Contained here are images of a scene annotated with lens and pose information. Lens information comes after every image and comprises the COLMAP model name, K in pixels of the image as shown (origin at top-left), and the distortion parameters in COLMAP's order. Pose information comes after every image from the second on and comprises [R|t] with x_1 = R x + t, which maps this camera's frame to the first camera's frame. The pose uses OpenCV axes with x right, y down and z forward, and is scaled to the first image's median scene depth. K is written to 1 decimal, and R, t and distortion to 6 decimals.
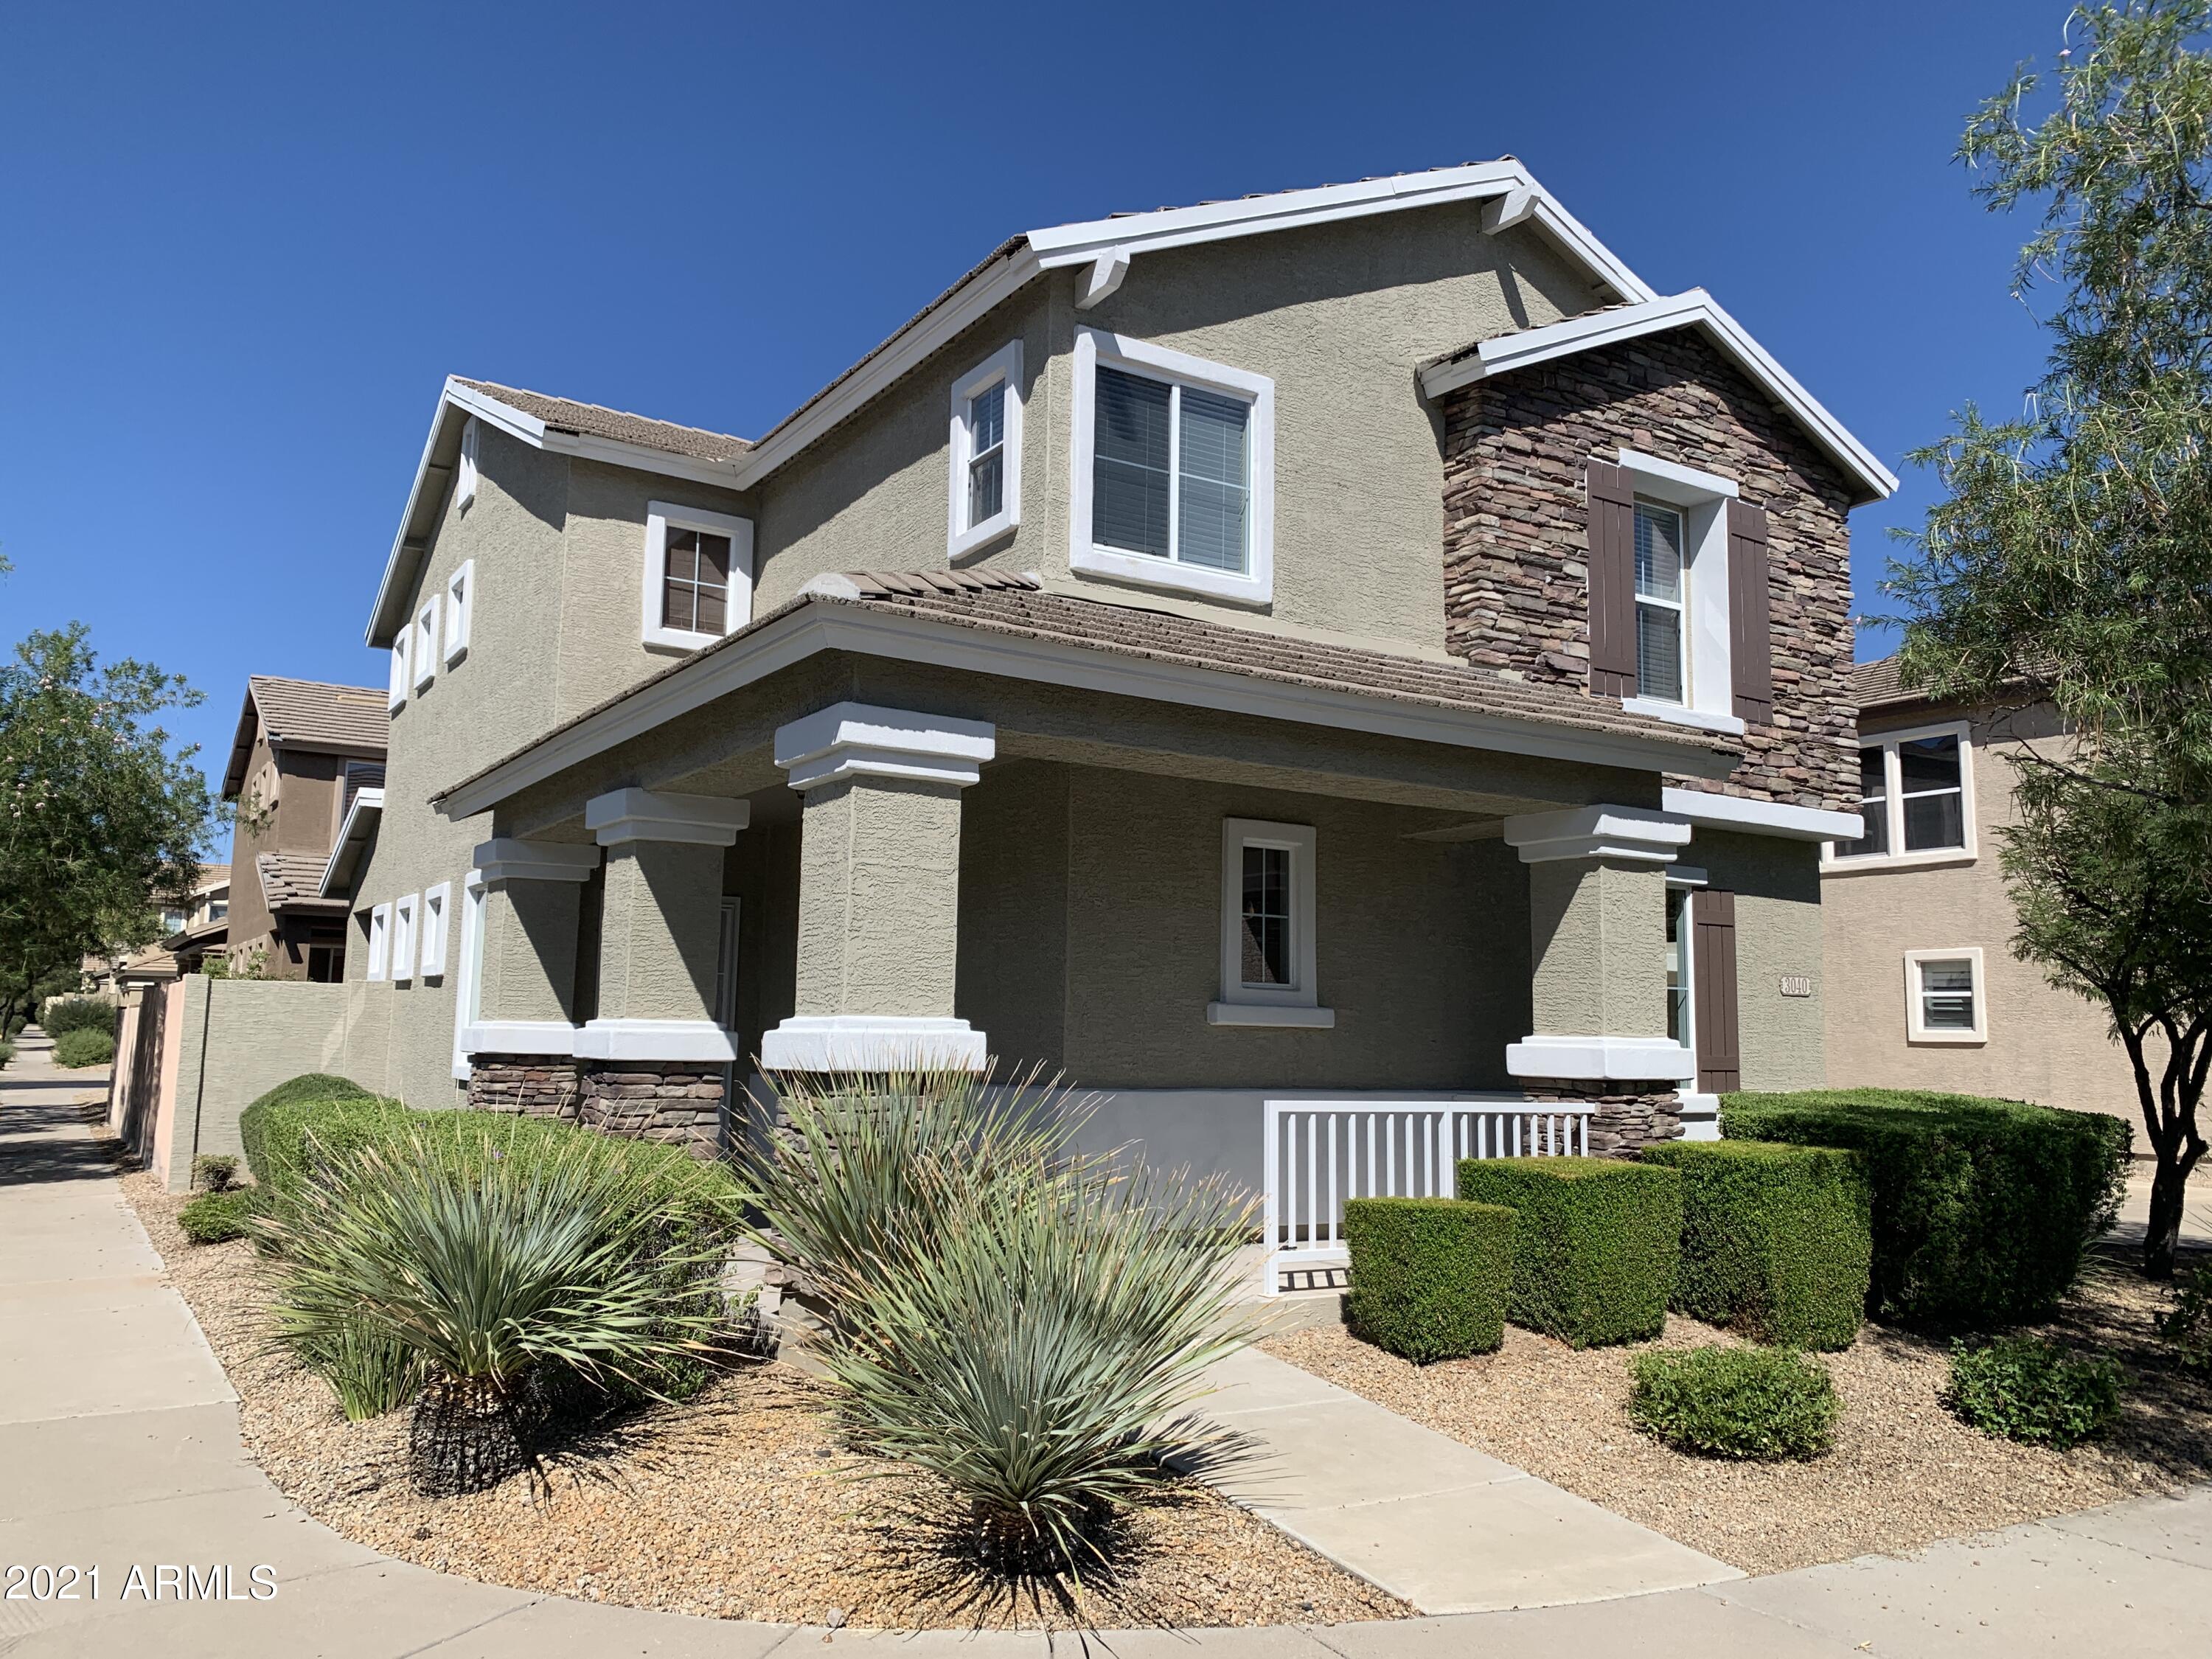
lens RADIAL K [[1710.1, 0, 1106.1], [0, 1710.1, 826.6], [0, 0, 1]] dist [0.013065, 0.003727]
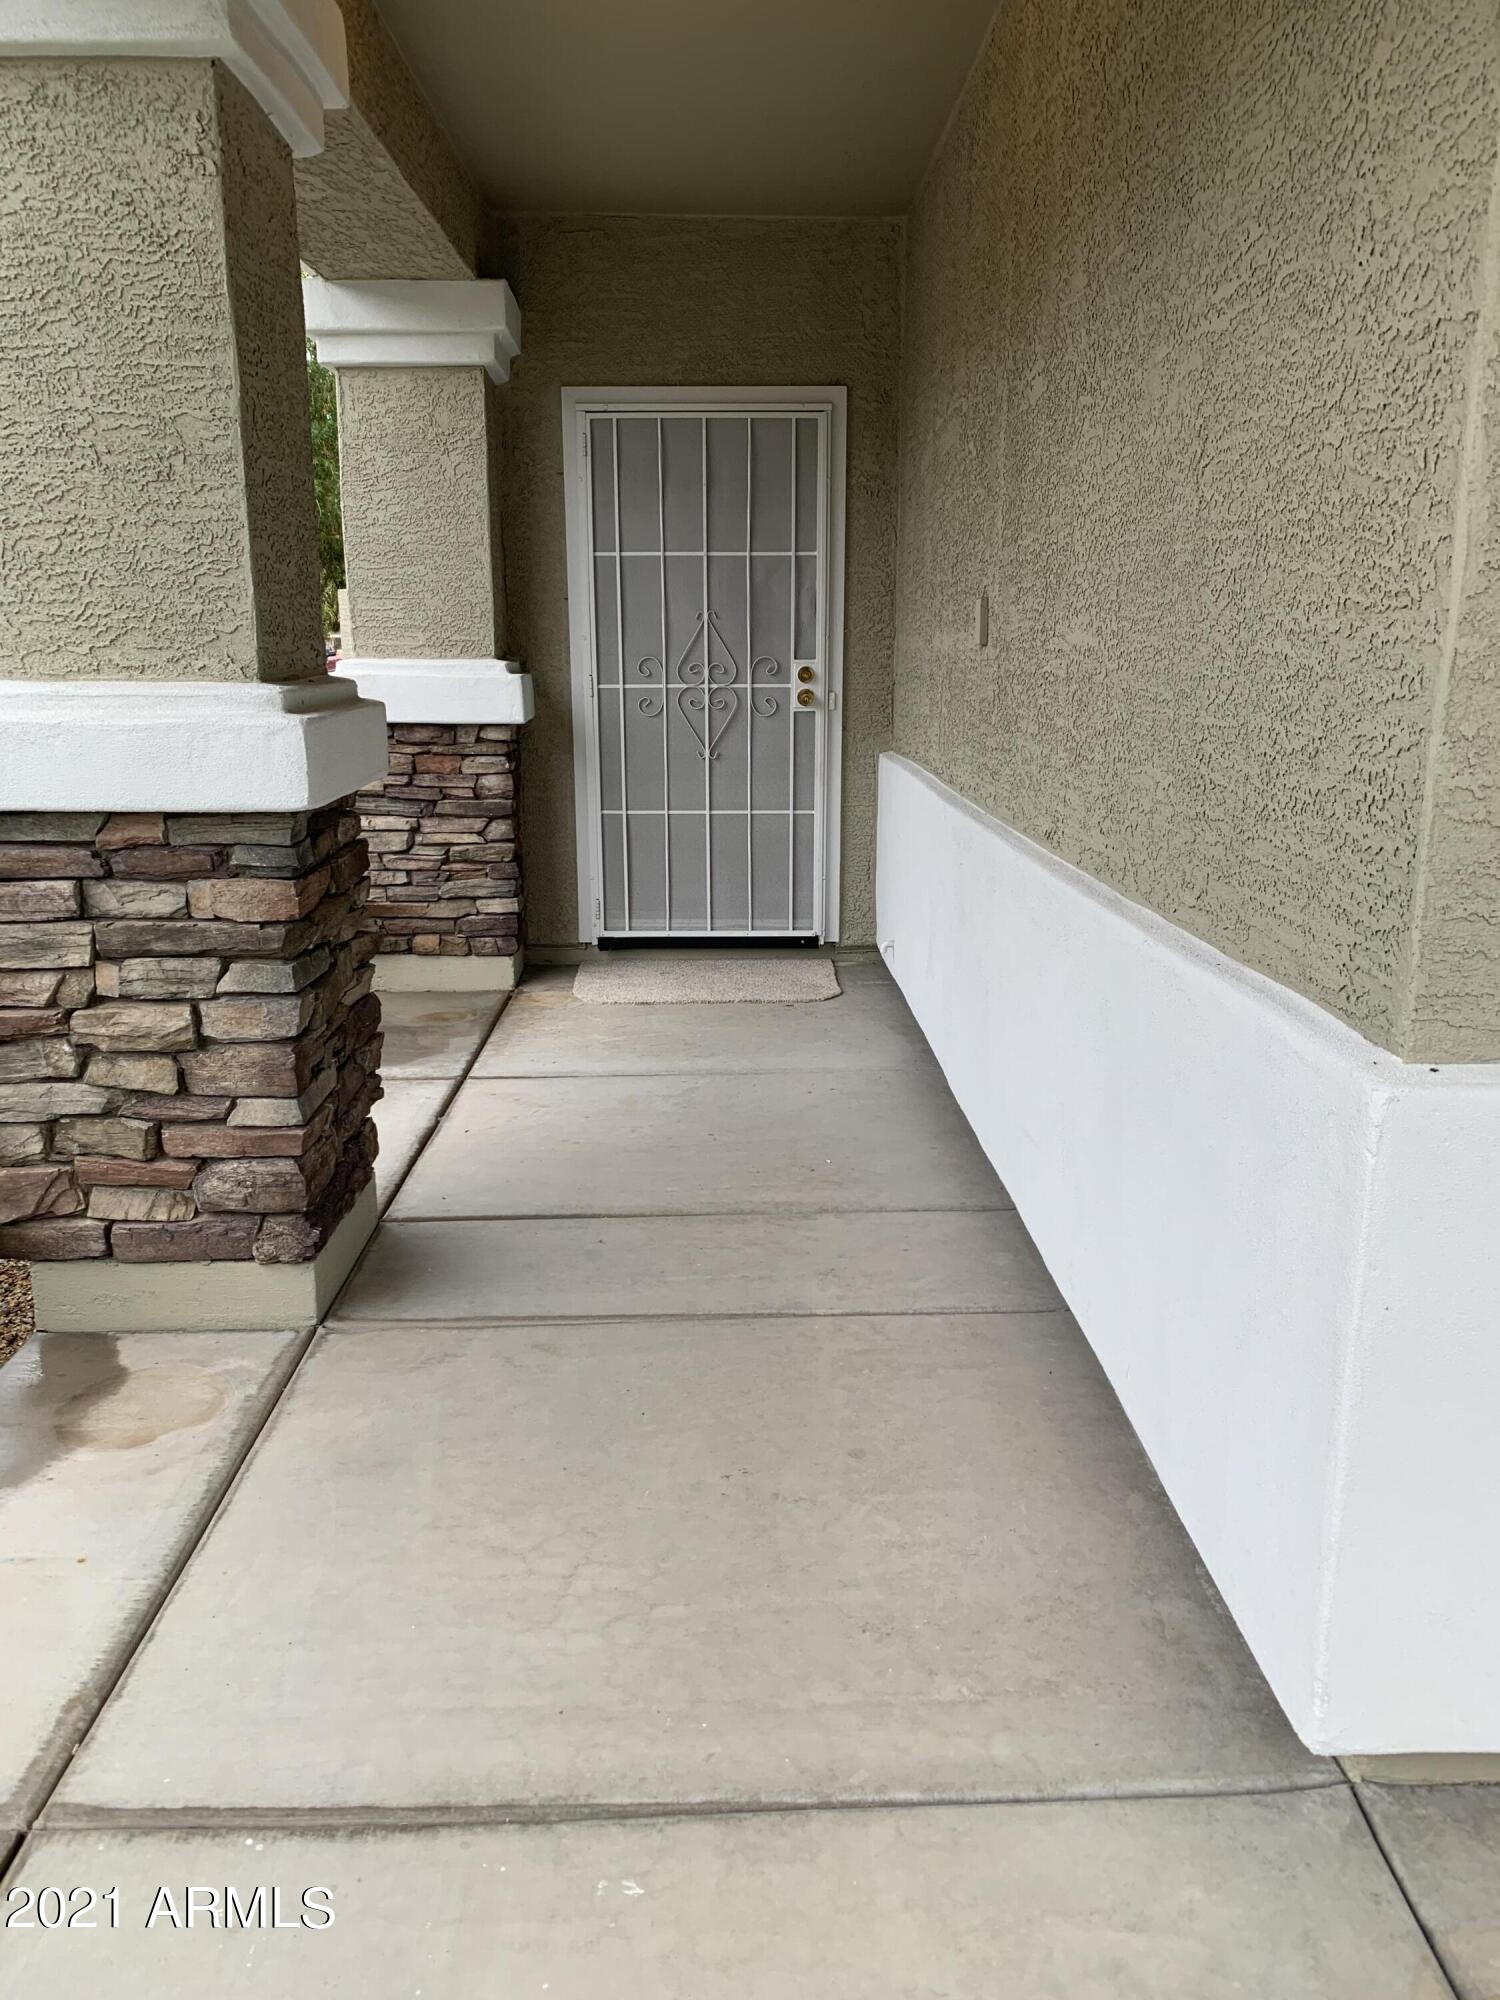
lens RADIAL K [[1546.2, 0, 751.6], [0, 1546.2, 1000.4], [0, 0, 1]] dist [0.013065, 0.003727]
pose [[0.857361, 0.102067, -0.504494, 0.003234], [0.077732, 0.943225, 0.322932, 0.084386], [0.508812, -0.316084, 0.800751, 0.808180]]
